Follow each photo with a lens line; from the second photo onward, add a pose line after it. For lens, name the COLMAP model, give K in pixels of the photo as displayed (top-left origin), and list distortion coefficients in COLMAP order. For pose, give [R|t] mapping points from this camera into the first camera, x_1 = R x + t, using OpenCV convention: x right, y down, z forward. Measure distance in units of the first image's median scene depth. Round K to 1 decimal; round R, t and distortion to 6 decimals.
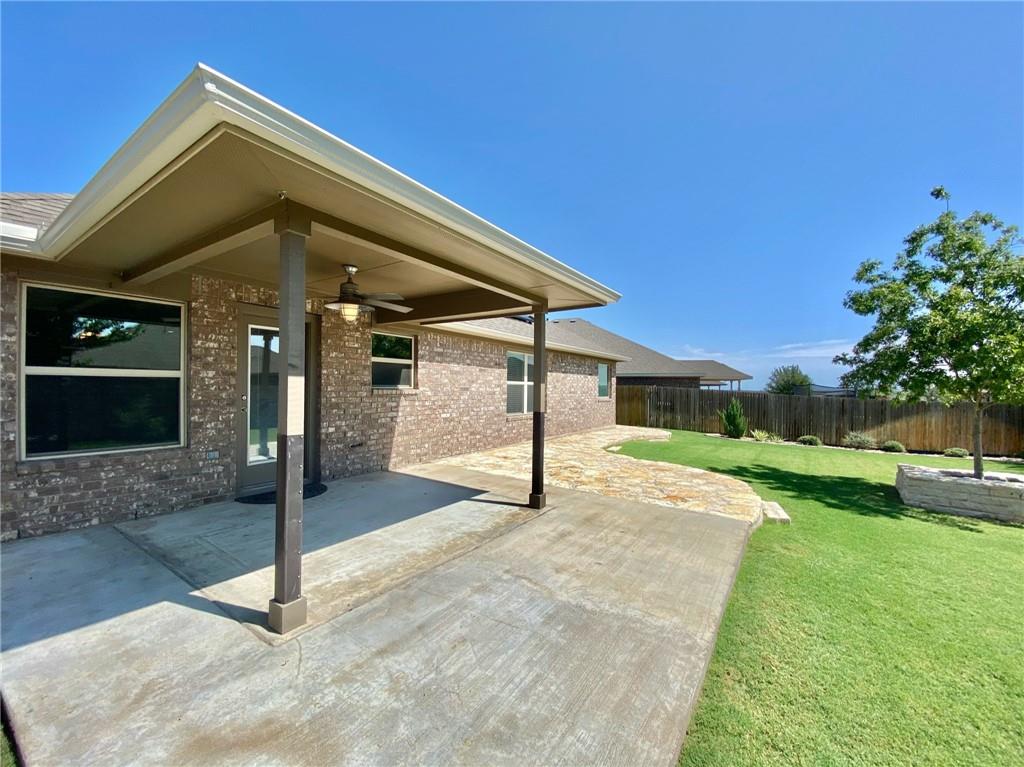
lens RADIAL K [[412.4, 0, 512.0], [0, 412.4, 383.5], [0, 0, 1]] dist [0.000191, -0.019460]
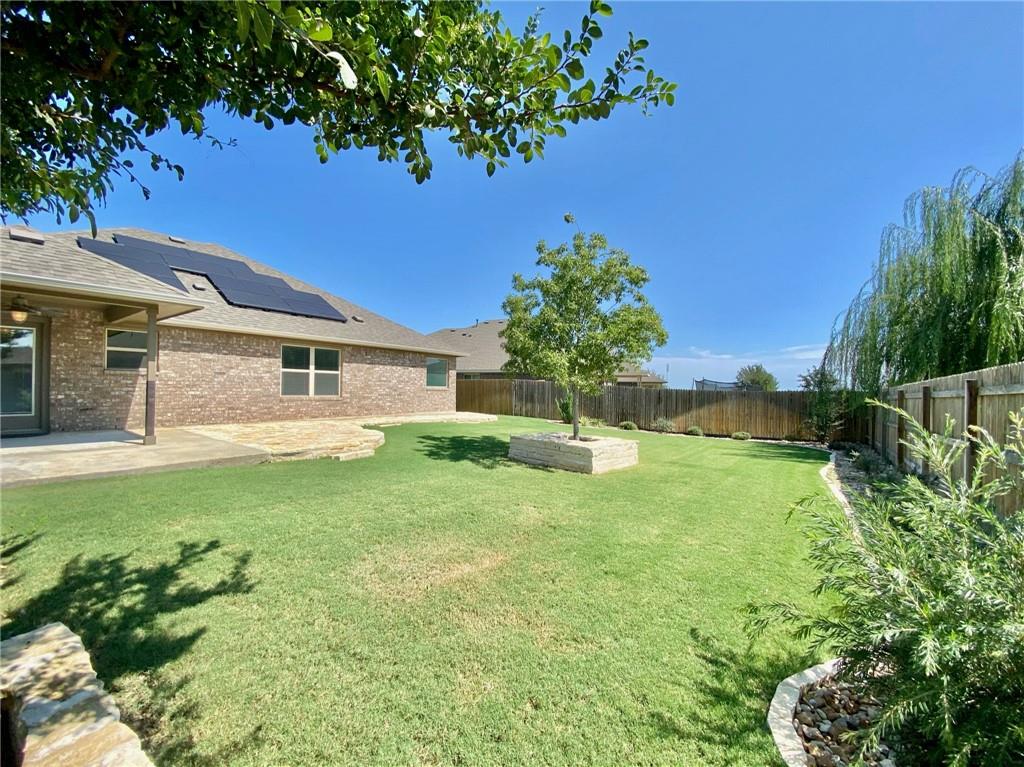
lens RADIAL K [[412.4, 0, 512.0], [0, 412.4, 383.5], [0, 0, 1]] dist [0.000191, -0.019460]
pose [[0.999998, 0.001463, 0.001280, 0.755053], [-0.001462, 0.999999, -0.000520, 0.042734], [-0.001281, 0.000518, 0.999999, -0.264081]]
